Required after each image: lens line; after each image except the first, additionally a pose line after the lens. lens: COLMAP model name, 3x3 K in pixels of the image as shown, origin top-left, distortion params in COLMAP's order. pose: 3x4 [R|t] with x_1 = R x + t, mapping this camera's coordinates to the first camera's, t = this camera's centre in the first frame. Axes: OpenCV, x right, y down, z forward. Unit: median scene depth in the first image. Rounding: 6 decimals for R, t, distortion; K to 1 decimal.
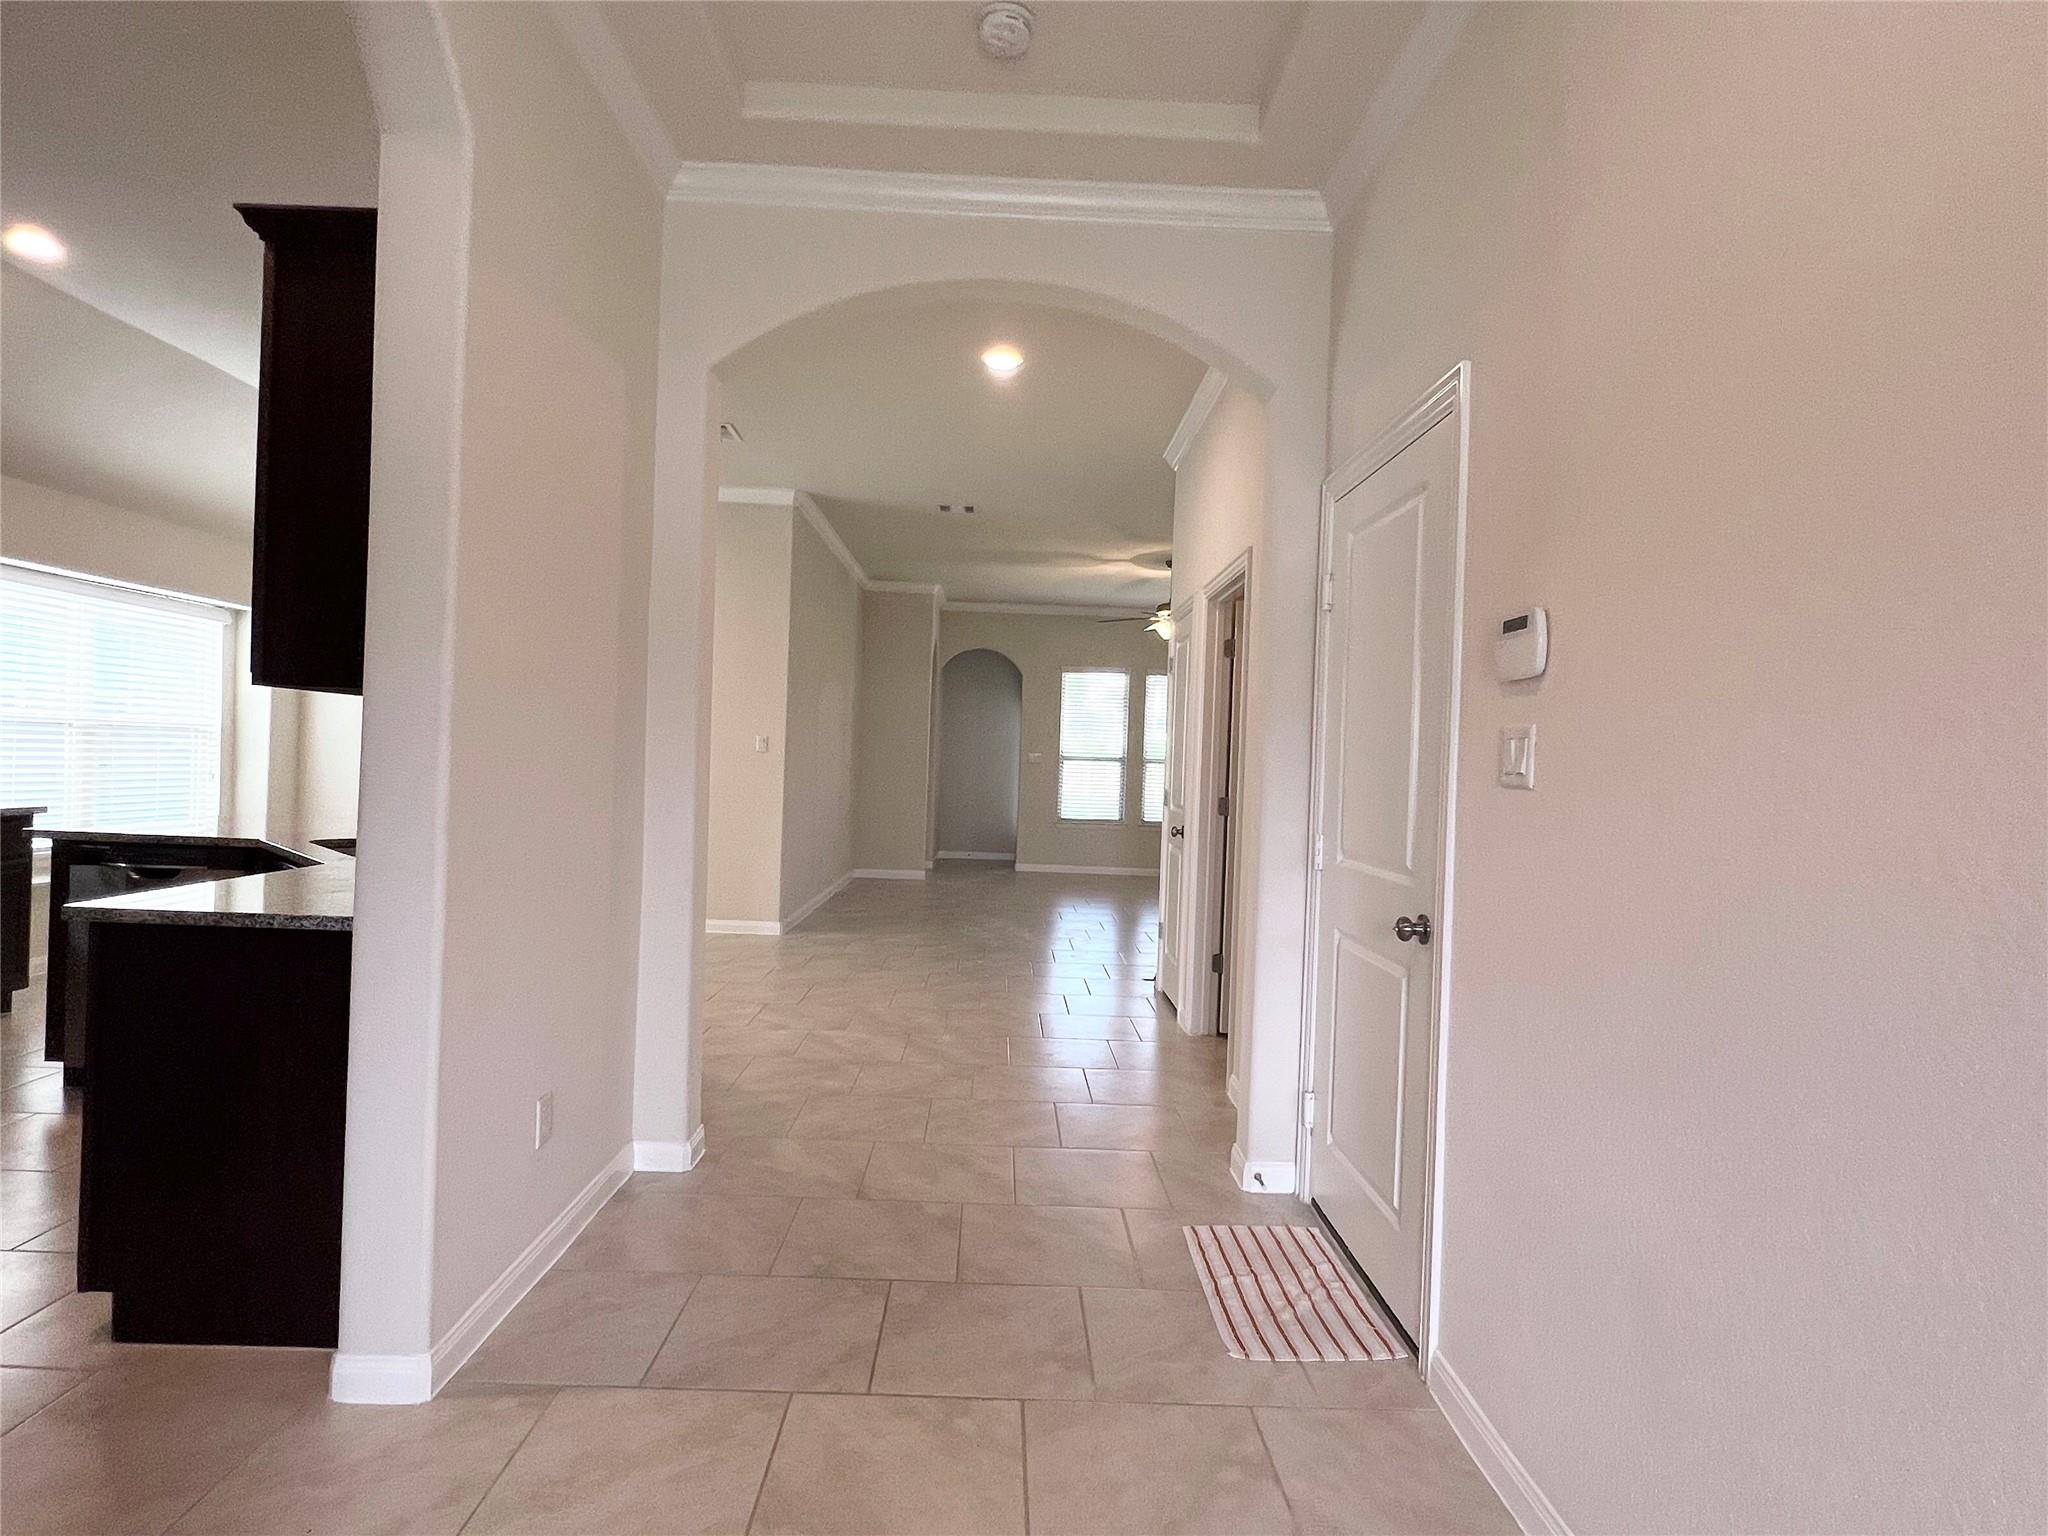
lens RADIAL K [[1050.7, 0, 1014.2], [0, 1050.7, 764.4], [0, 0, 1]] dist [-0.004372, 0.002273]
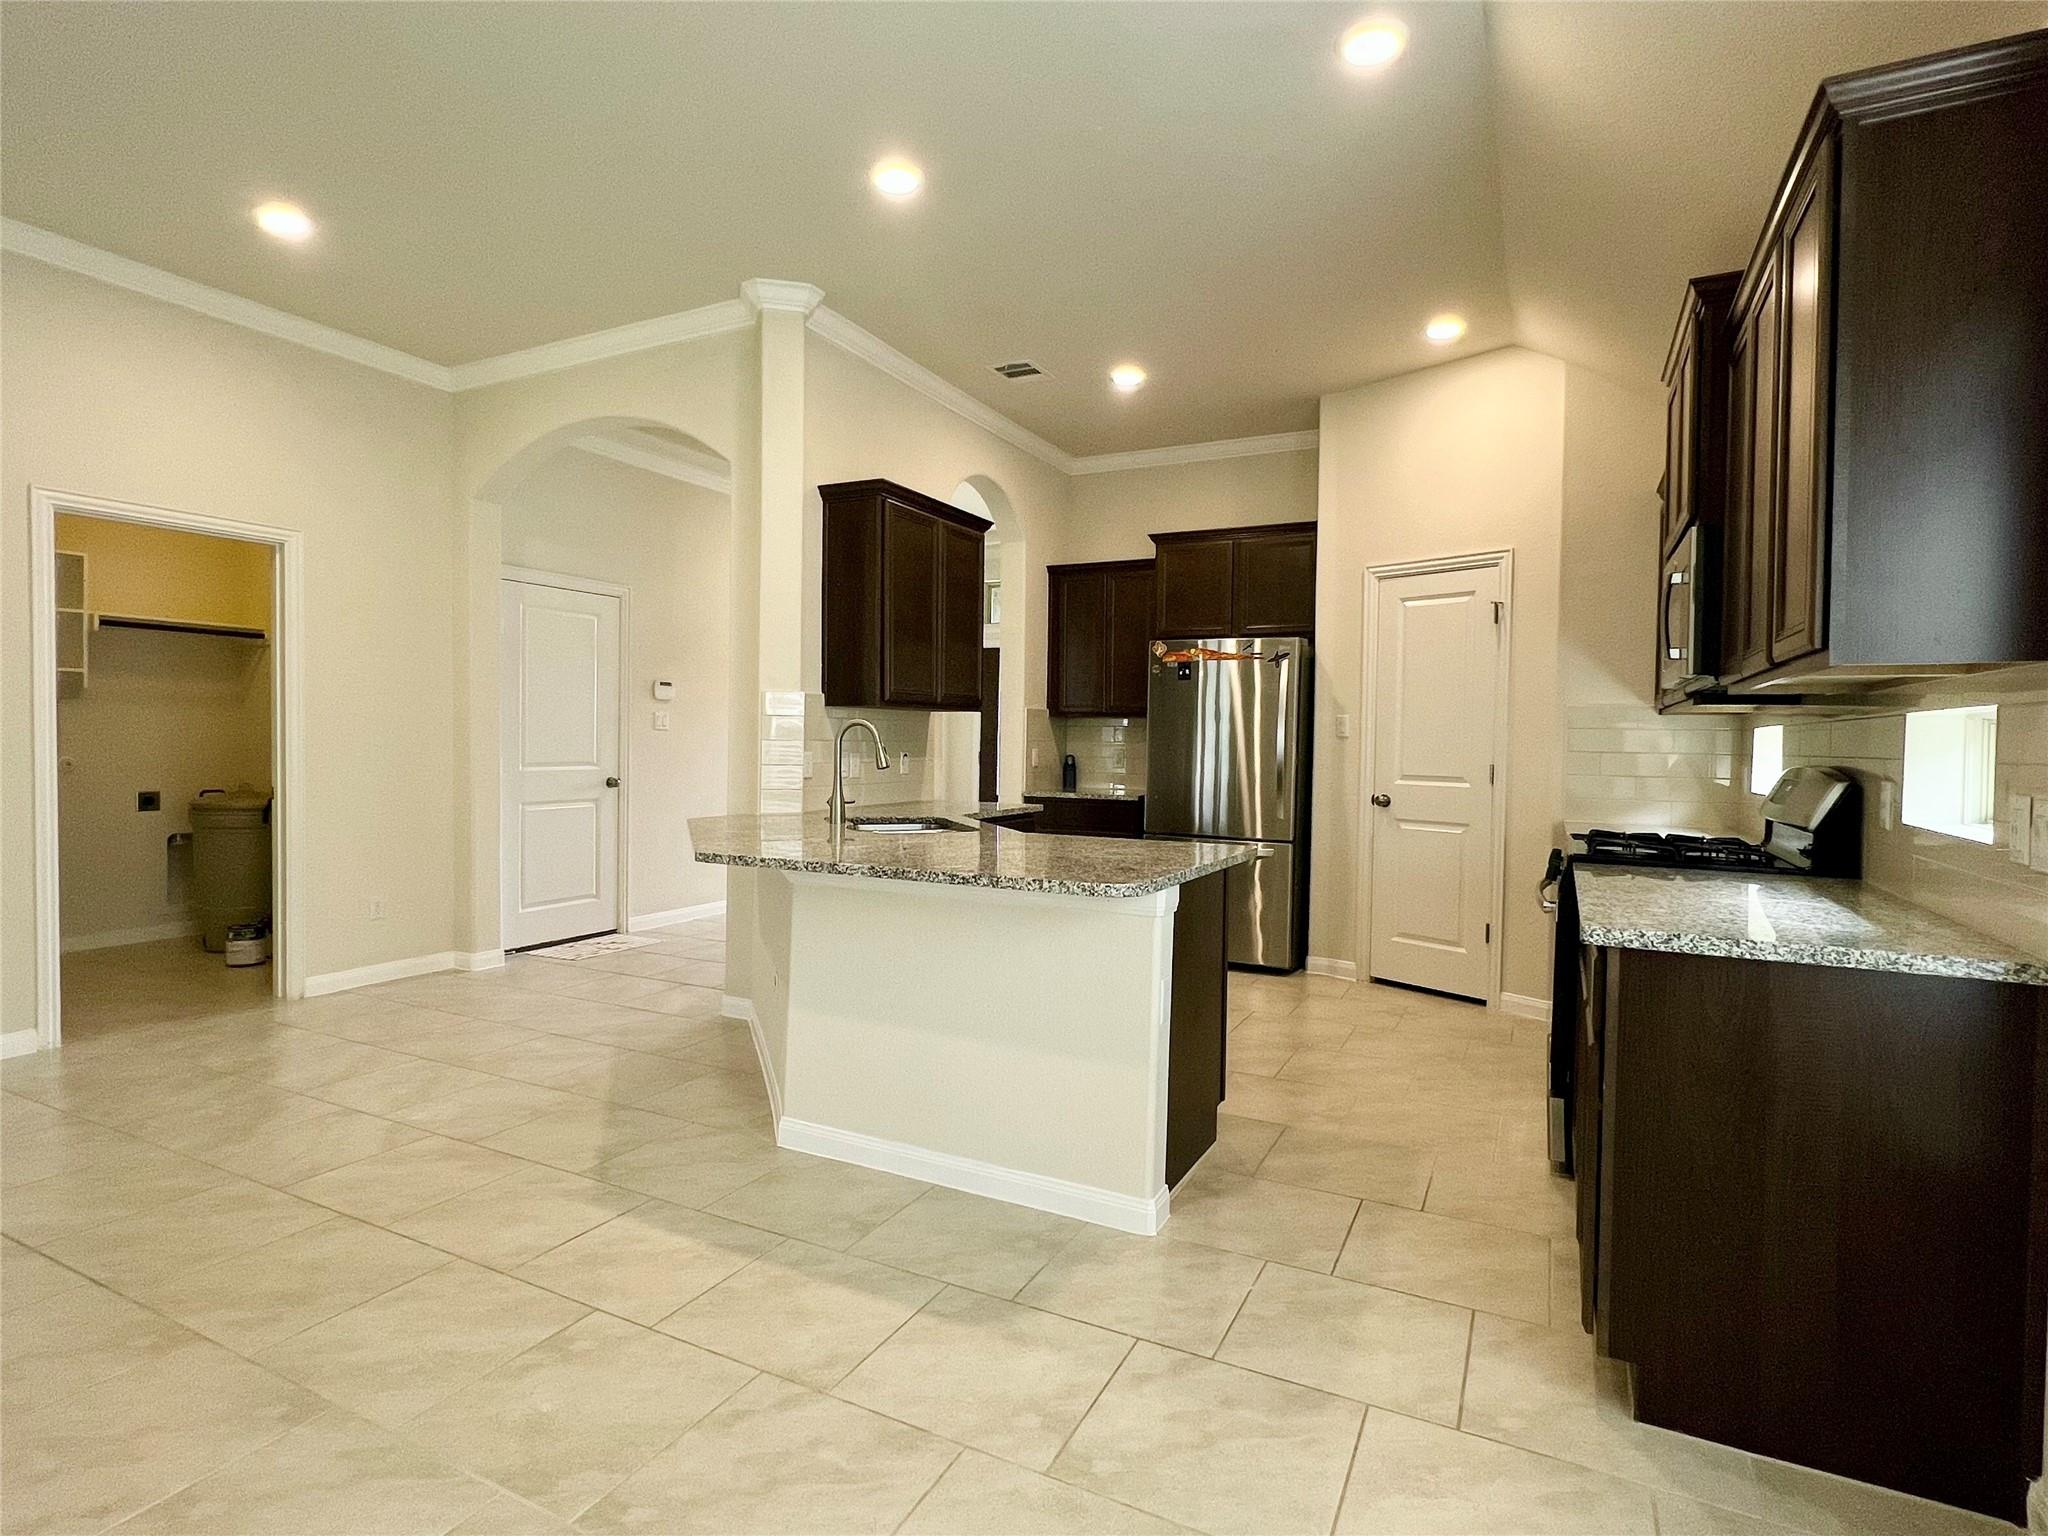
lens RADIAL K [[1050.7, 0, 1012.9], [0, 1050.7, 762.2], [0, 0, 1]] dist [-0.004372, 0.002273]
pose [[-0.881977, -0.060547, 0.467387, -0.622164], [-0.044757, 0.997992, 0.044827, -0.022570], [-0.469162, 0.018617, -0.882916, 1.002767]]
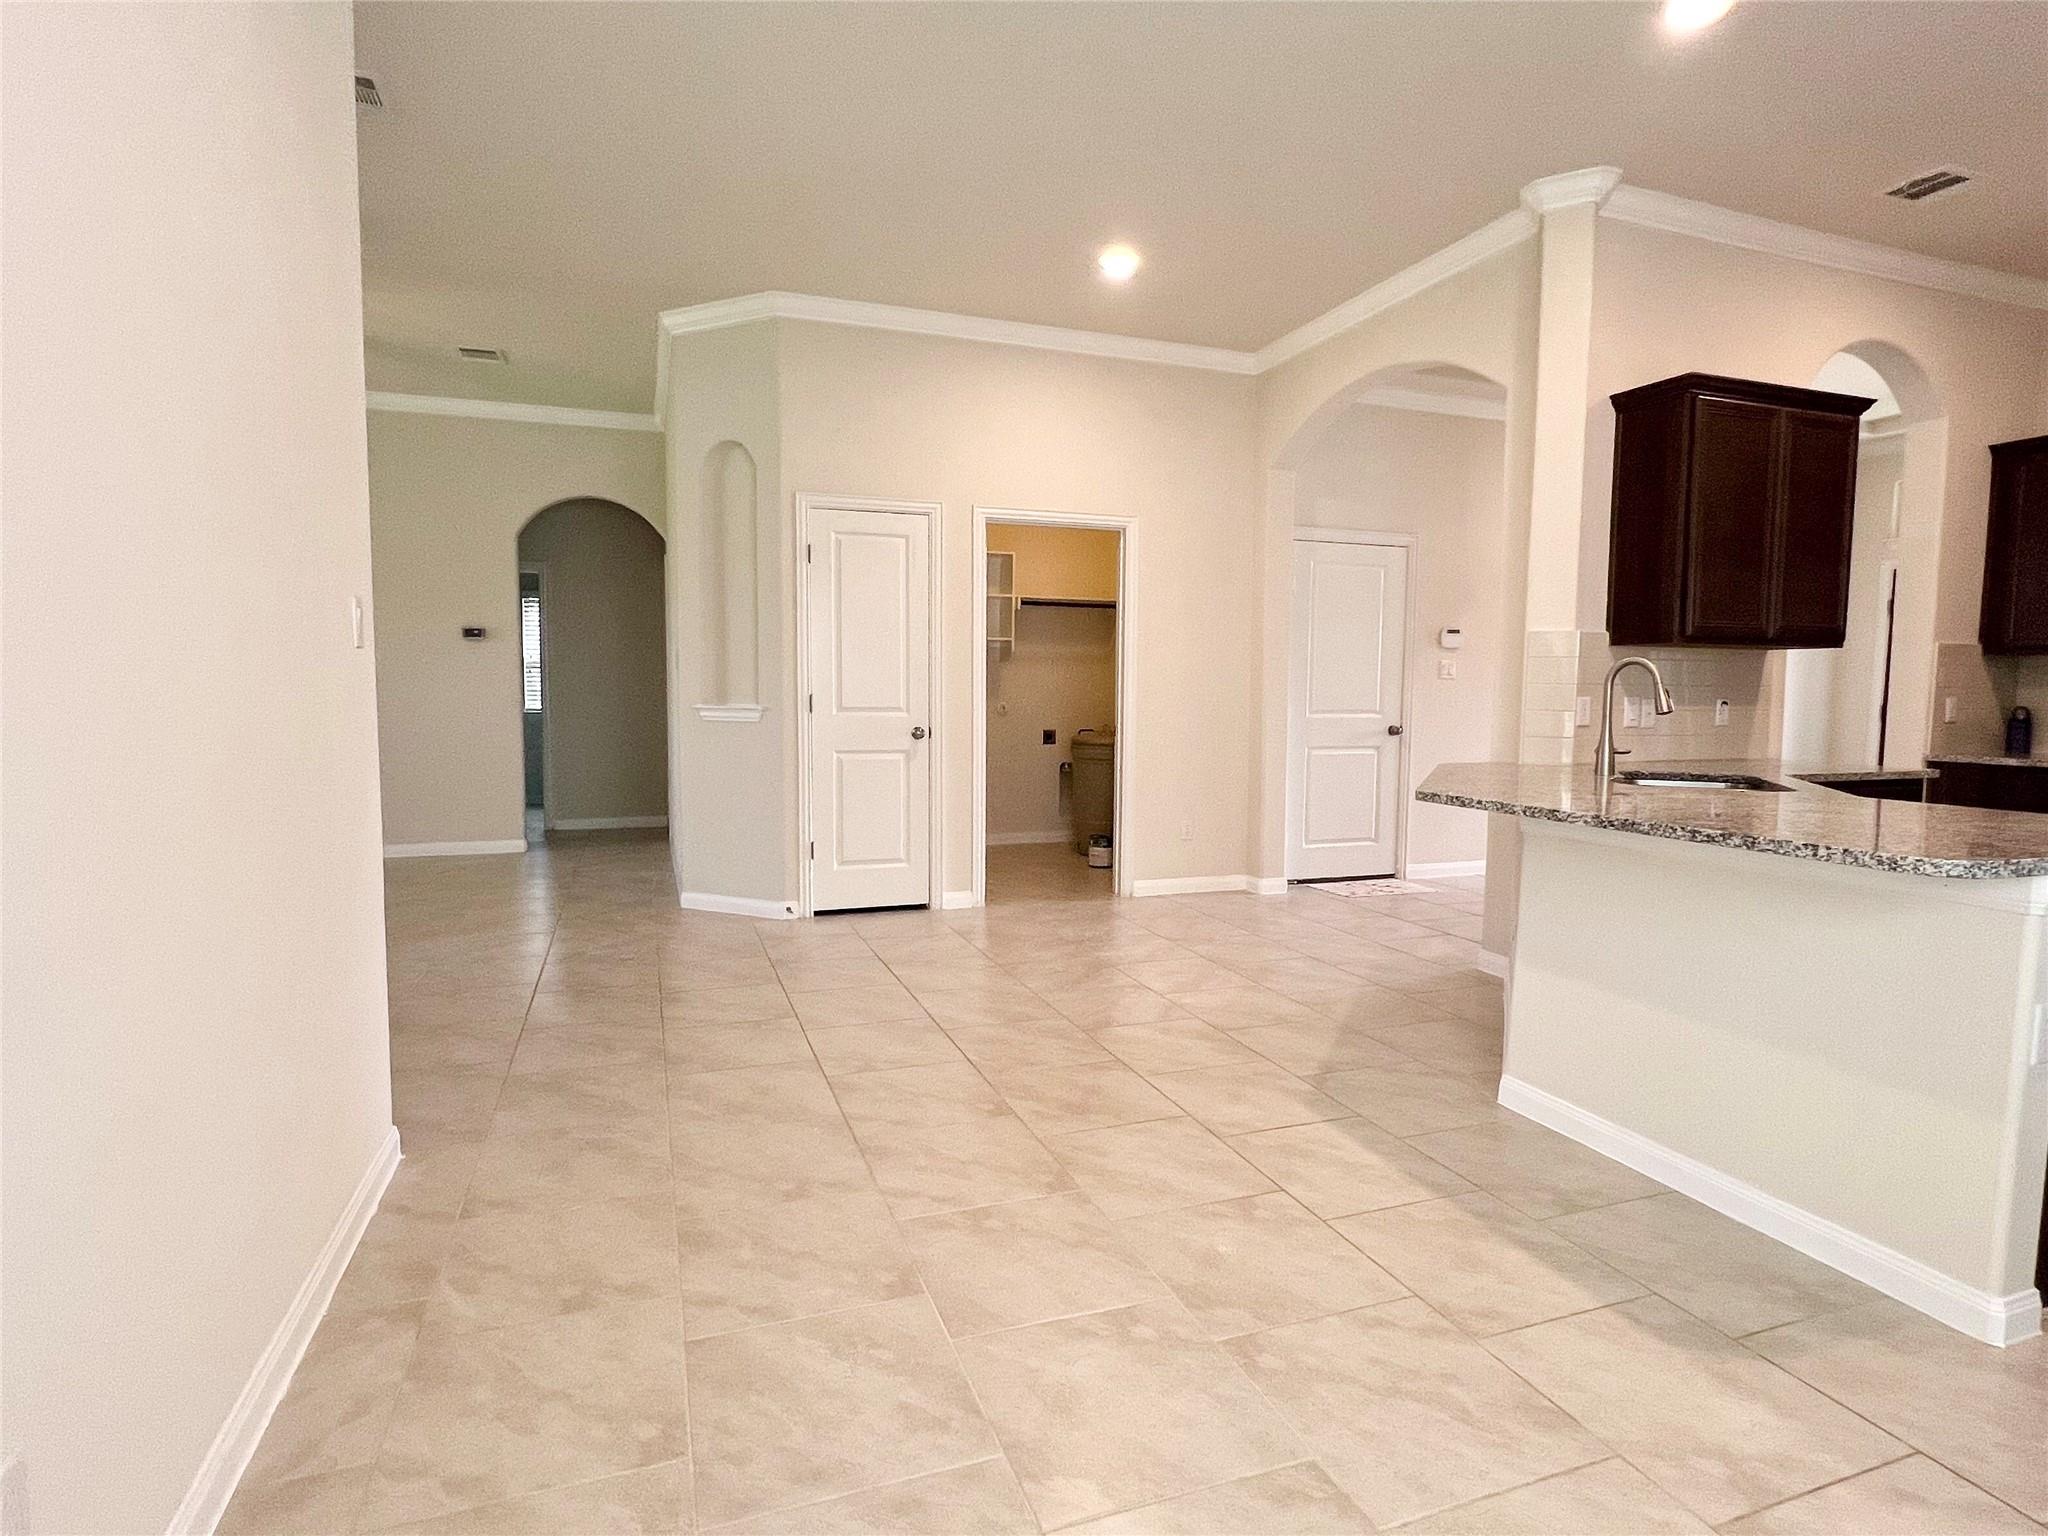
lens RADIAL K [[1050.7, 0, 1014.5], [0, 1050.7, 763.1], [0, 0, 1]] dist [-0.004372, 0.002273]
pose [[-0.322220, -0.109197, 0.940346, -0.660684], [-0.015894, 0.993809, 0.109959, -0.016735], [-0.946531, 0.020486, -0.321961, 0.979222]]
